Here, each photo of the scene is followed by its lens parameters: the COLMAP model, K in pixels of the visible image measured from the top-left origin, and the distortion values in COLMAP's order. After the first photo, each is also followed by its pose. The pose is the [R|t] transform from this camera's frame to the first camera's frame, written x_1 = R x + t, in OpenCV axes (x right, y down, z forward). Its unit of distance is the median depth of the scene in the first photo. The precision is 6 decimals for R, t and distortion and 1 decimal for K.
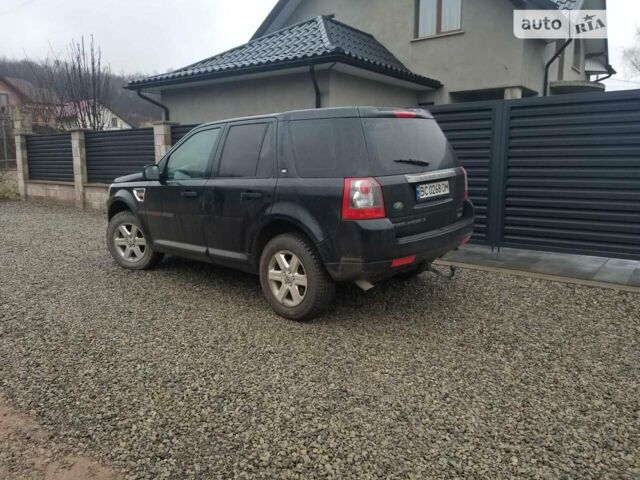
lens RADIAL K [[486.0, 0, 320.0], [0, 486.0, 240.0], [0, 0, 1]] dist [0.003650, 0.000651]
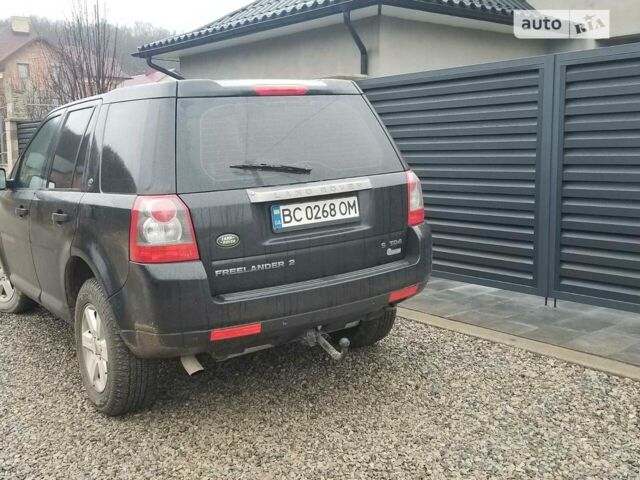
lens RADIAL K [[687.1, 0, 320.0], [0, 687.1, 240.0], [0, 0, 1]] dist [0.014273, 0.030069]
pose [[0.974821, 0.017008, -0.222340, 0.425574], [-0.022528, 0.999497, -0.022316, -0.049731], [0.221849, 0.026763, 0.974714, 0.166412]]
